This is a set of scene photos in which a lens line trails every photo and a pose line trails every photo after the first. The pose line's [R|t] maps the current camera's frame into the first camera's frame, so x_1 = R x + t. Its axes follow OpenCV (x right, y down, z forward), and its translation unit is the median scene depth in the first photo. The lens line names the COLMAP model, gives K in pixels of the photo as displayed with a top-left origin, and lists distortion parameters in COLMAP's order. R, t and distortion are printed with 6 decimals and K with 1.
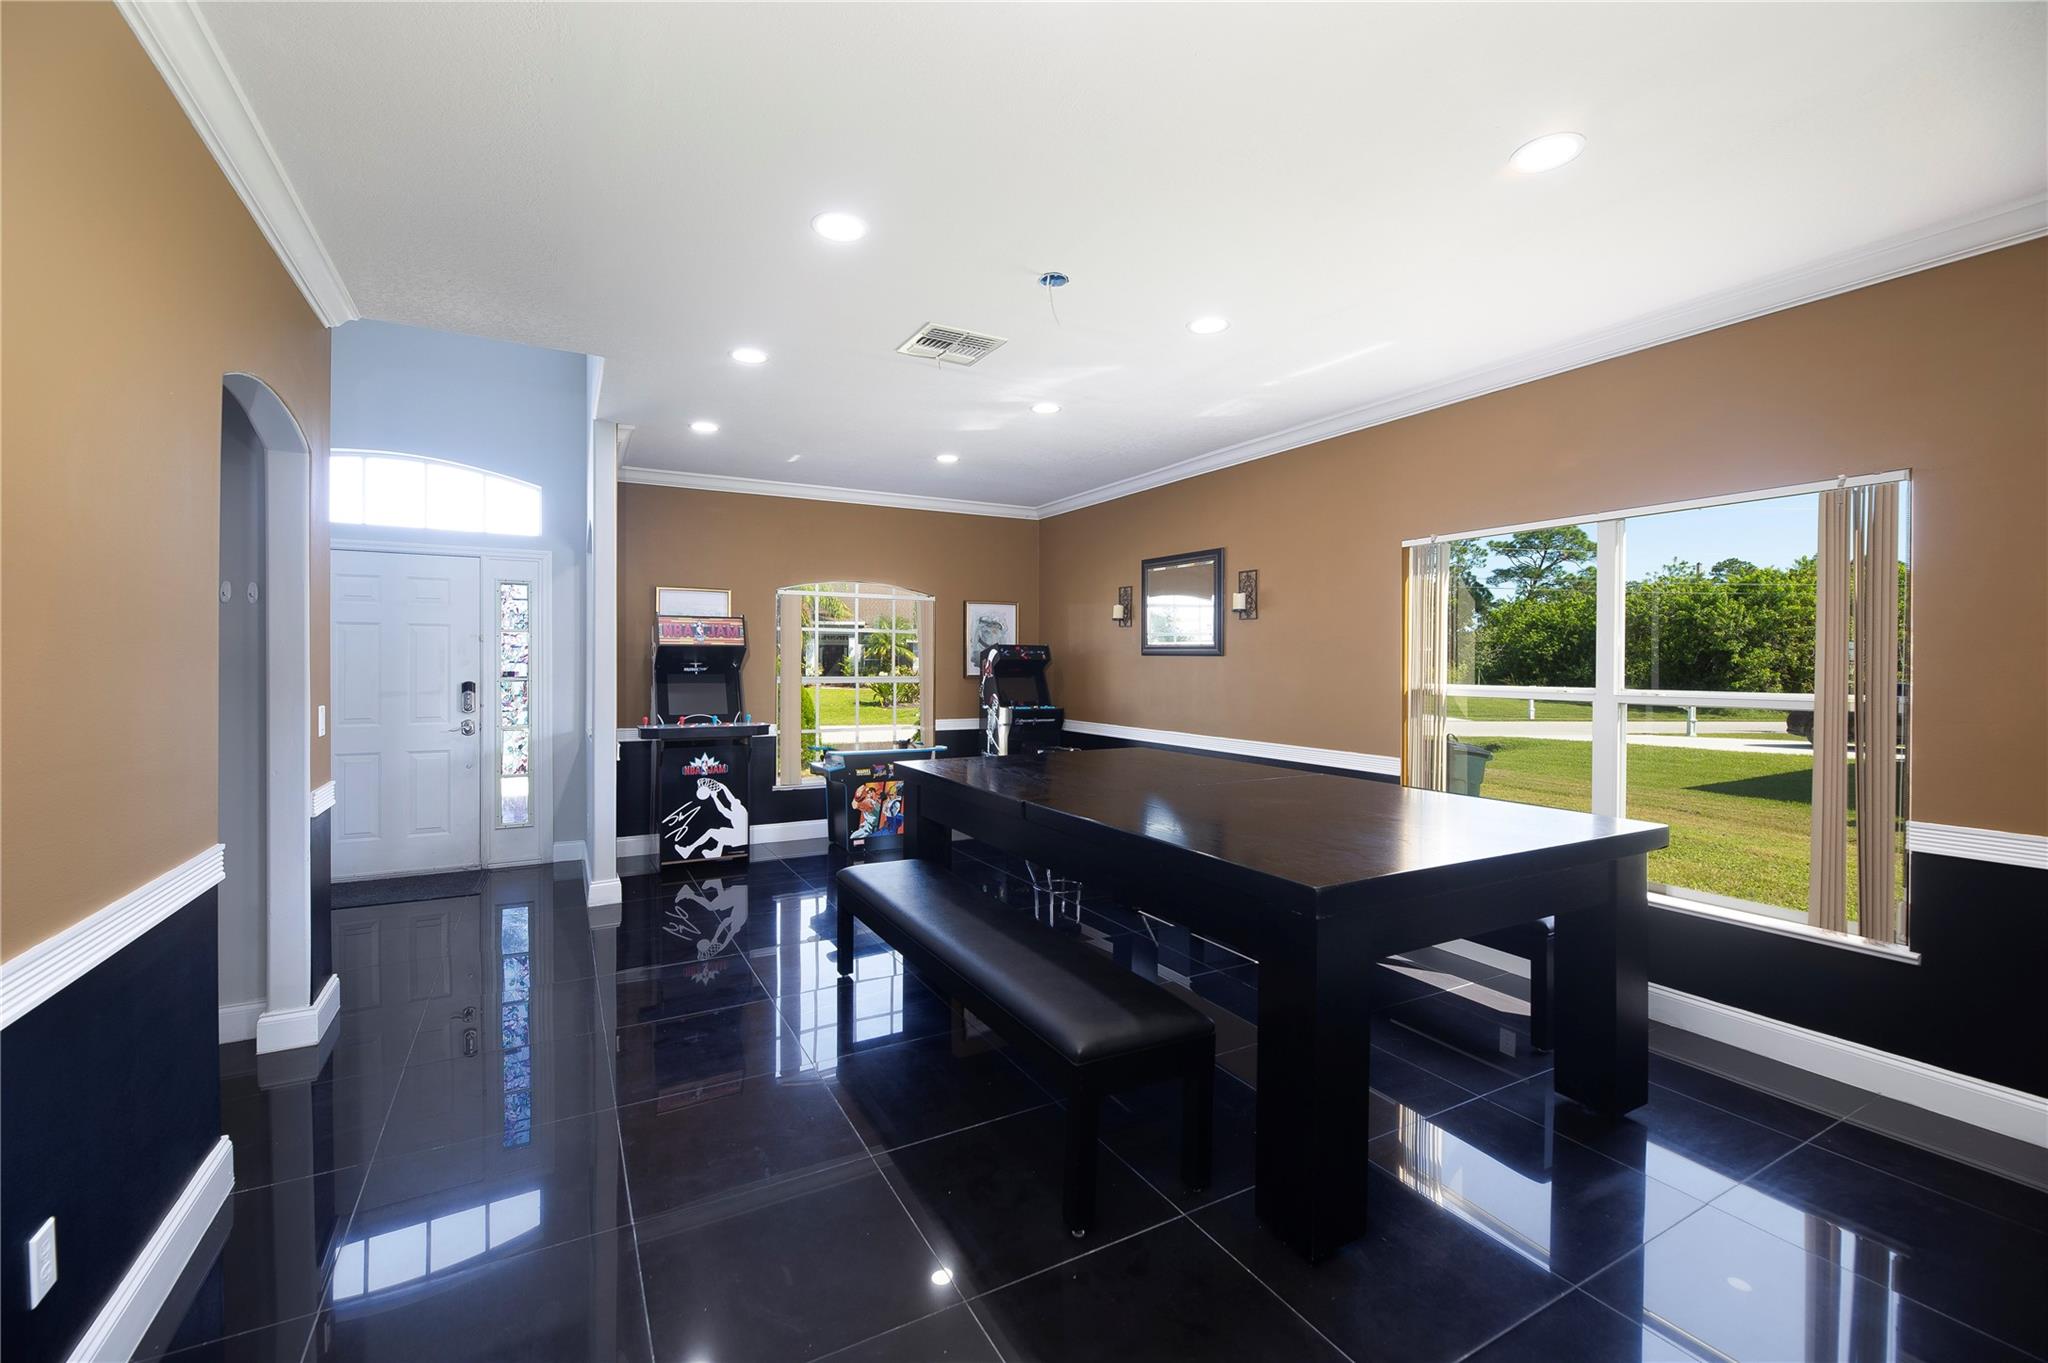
lens RADIAL K [[828.3, 0, 1024.0], [0, 828.3, 681.5], [0, 0, 1]] dist [-0.002195, -0.000363]
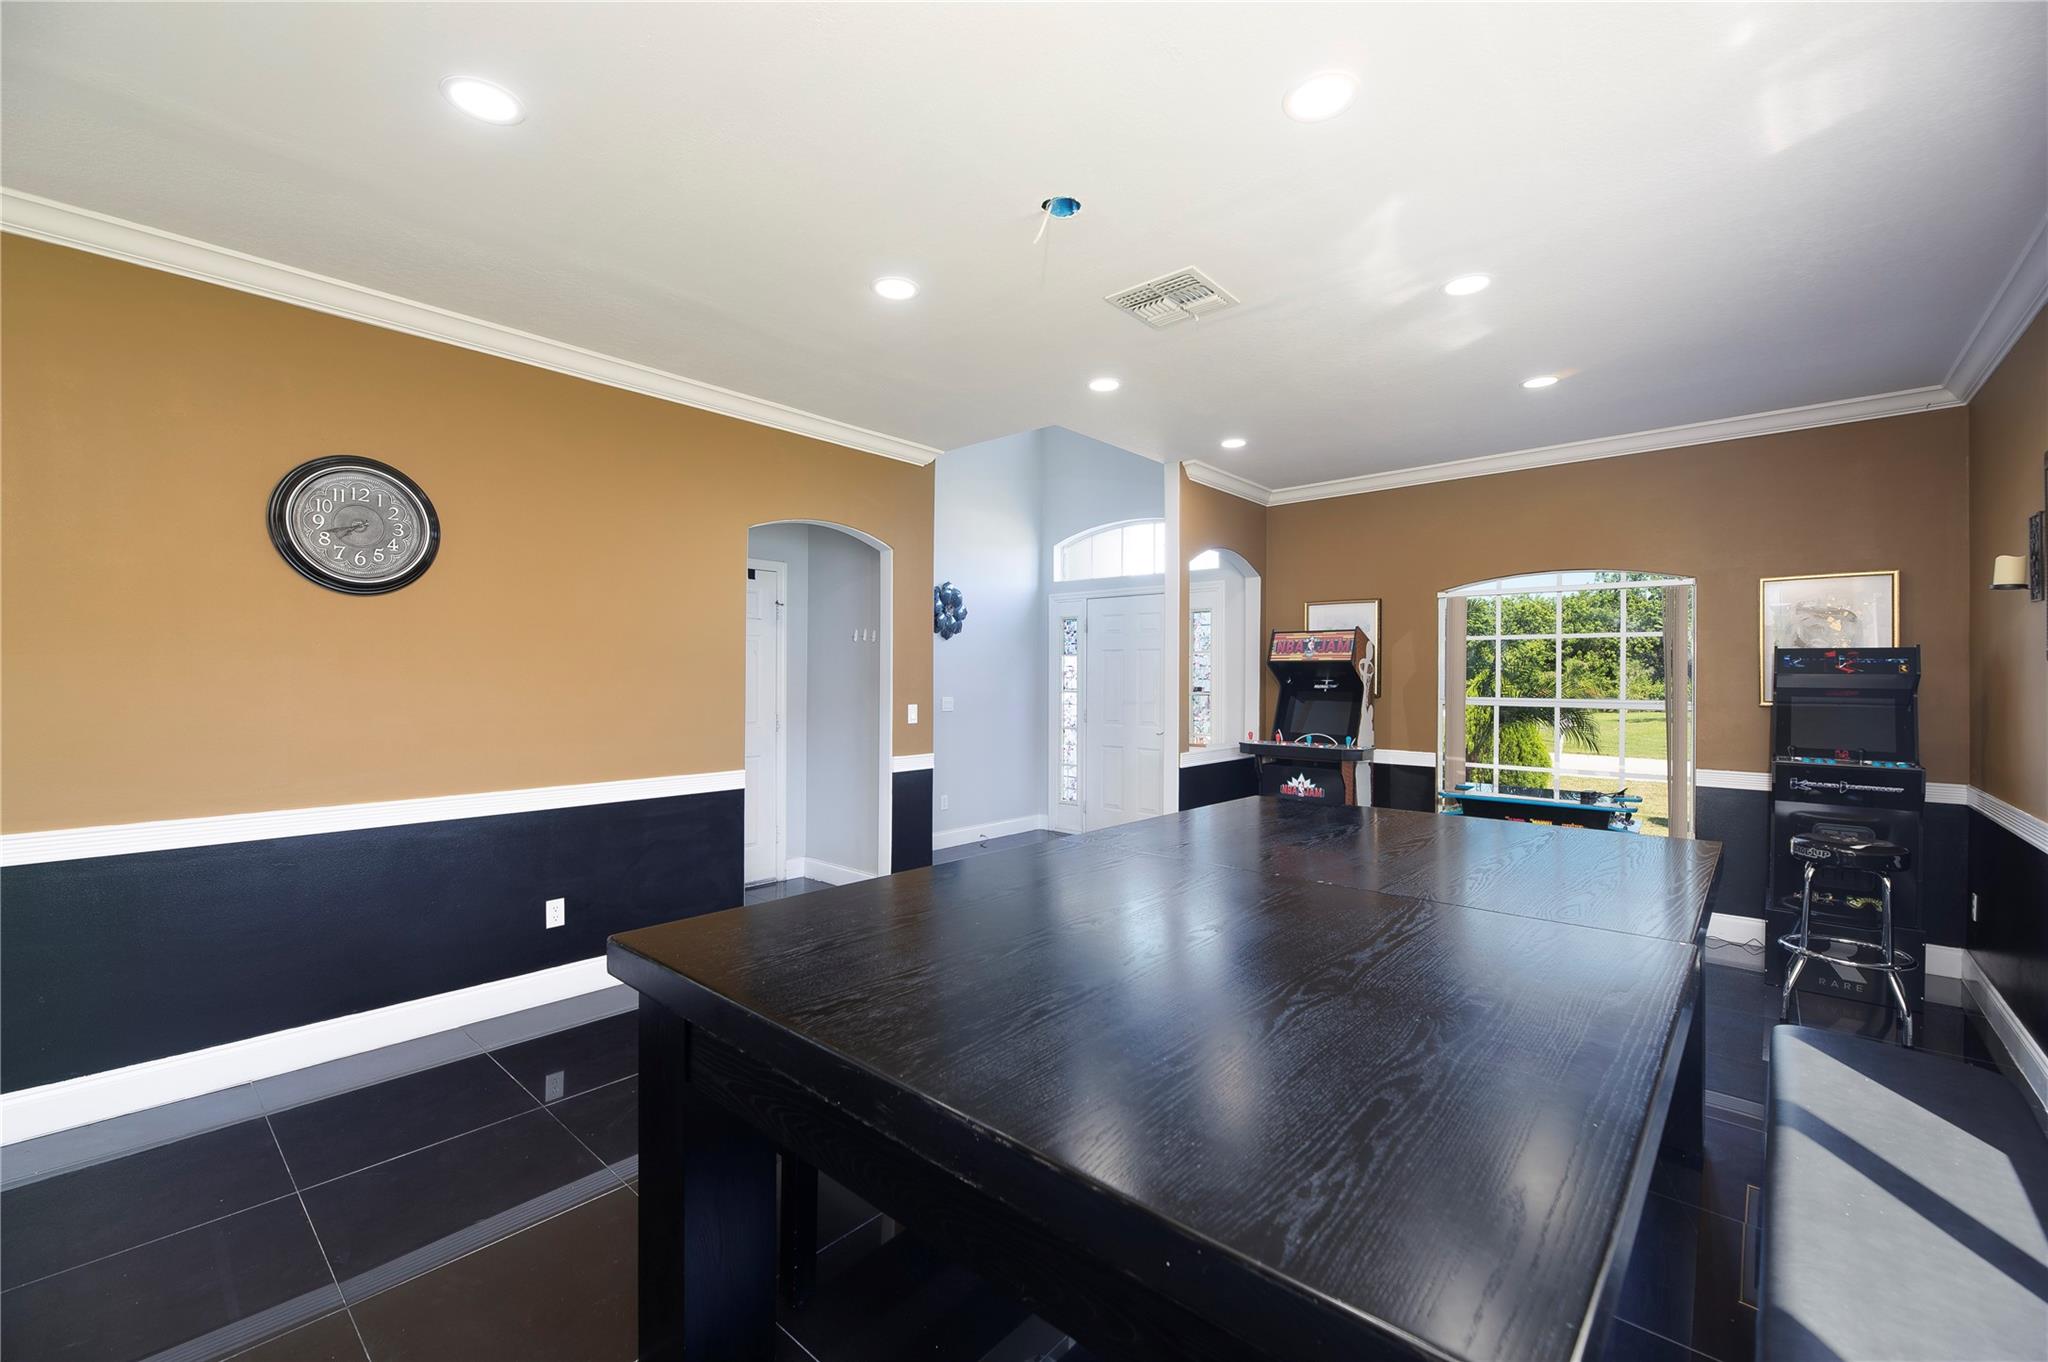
lens RADIAL K [[854.0, 0, 1024.0], [0, 854.0, 681.0], [0, 0, 1]] dist [-0.000507, -0.000104]
pose [[0.327016, 0.000345, -0.945019, 0.436517], [-0.025837, 0.999629, -0.008576, -0.003826], [0.944666, 0.027221, 0.326903, 0.368038]]
